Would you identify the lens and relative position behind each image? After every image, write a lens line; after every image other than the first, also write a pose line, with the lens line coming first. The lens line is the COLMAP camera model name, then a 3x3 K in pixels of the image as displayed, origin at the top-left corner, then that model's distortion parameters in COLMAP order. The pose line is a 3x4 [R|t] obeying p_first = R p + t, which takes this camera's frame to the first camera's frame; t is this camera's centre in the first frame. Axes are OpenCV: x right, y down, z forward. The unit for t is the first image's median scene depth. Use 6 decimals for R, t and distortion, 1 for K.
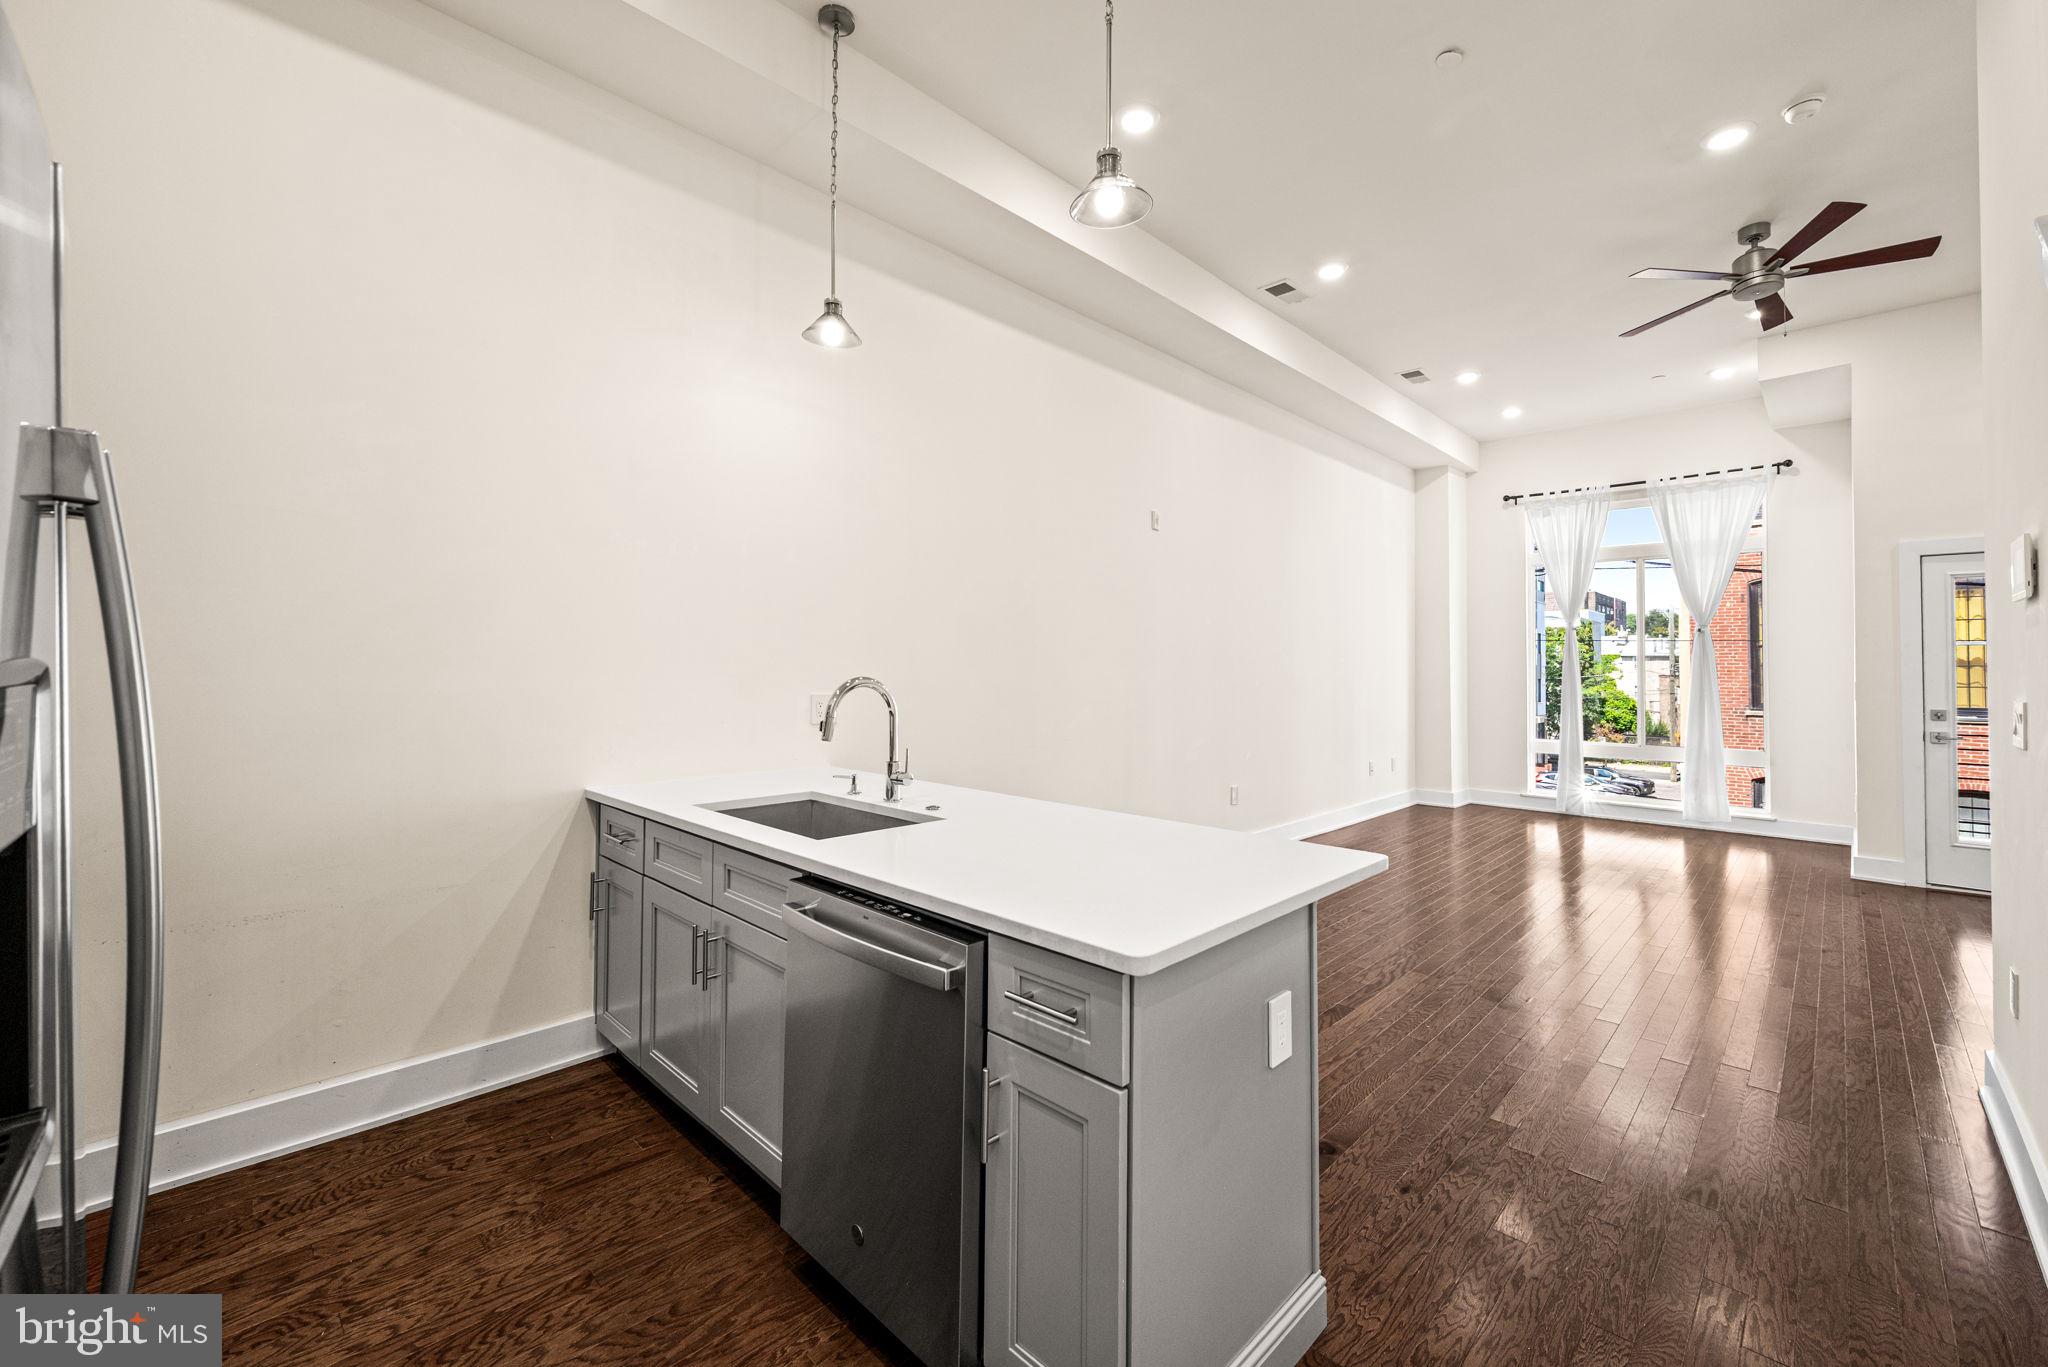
lens RADIAL K [[828.0, 0, 1012.2], [0, 828.0, 651.2], [0, 0, 1]] dist [0.000133, 0.000096]
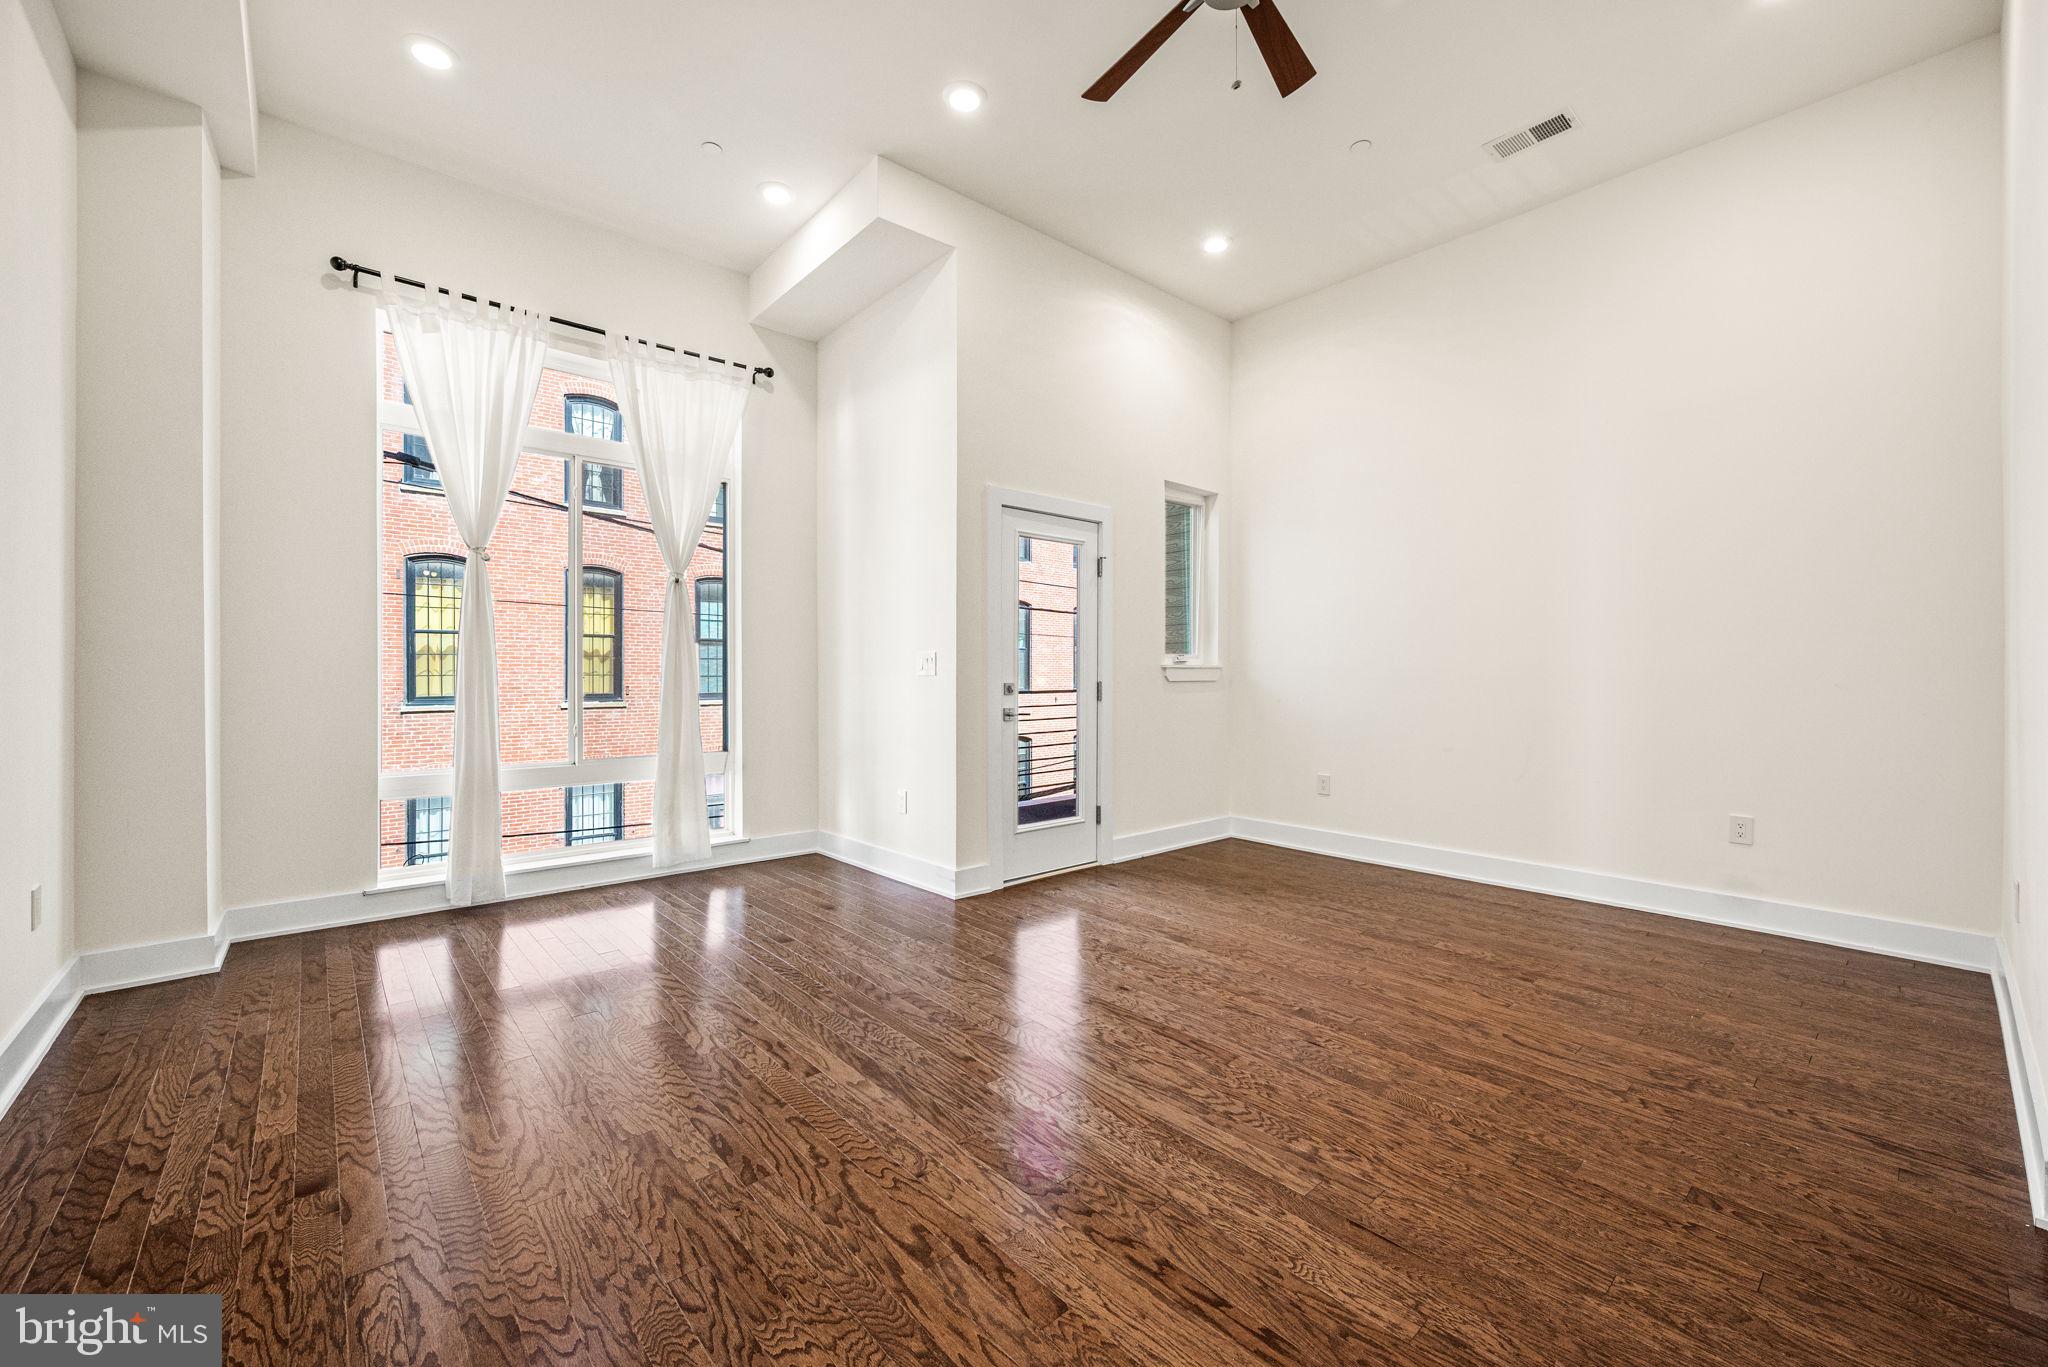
lens RADIAL K [[816.8, 0, 1050.3], [0, 816.8, 671.1], [0, 0, 1]] dist [0.000221, -0.000064]
pose [[0.051531, -0.005673, 0.998655, 0.183917], [-0.020323, 0.999771, 0.006728, 0.037956], [-0.998465, -0.020643, 0.051404, 0.664996]]
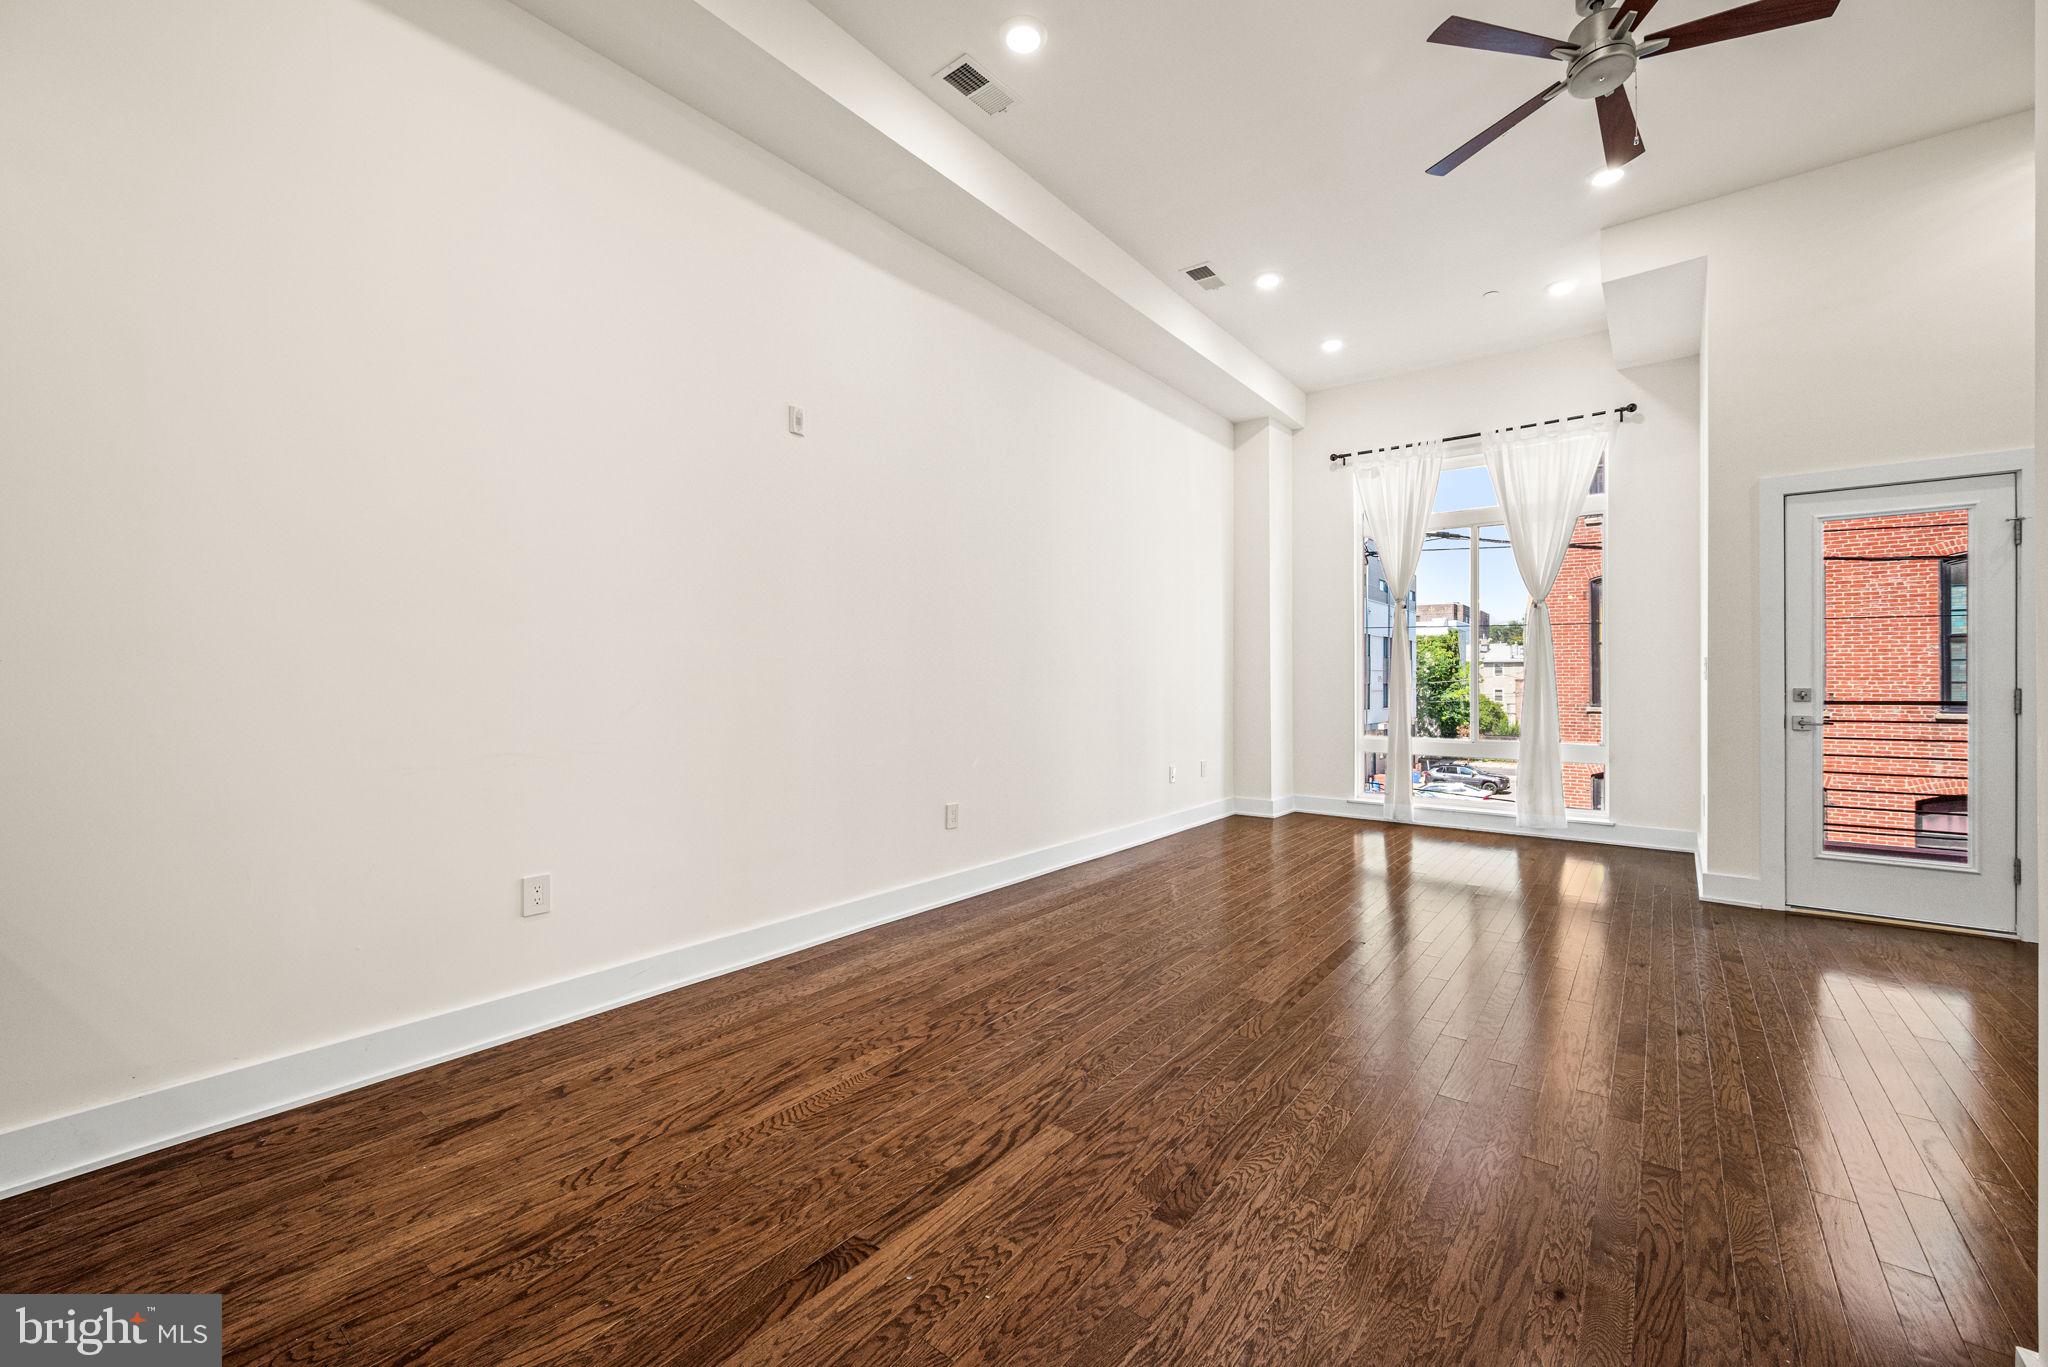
lens RADIAL K [[808.1, 0, 1025.1], [0, 808.1, 679.2], [0, 0, 1]] dist [-0.001593, -0.000188]
pose [[0.993263, -0.006929, 0.115677, 0.209129], [0.004577, 0.999778, 0.020580, 0.031197], [-0.115794, -0.019912, 0.993074, 0.231024]]
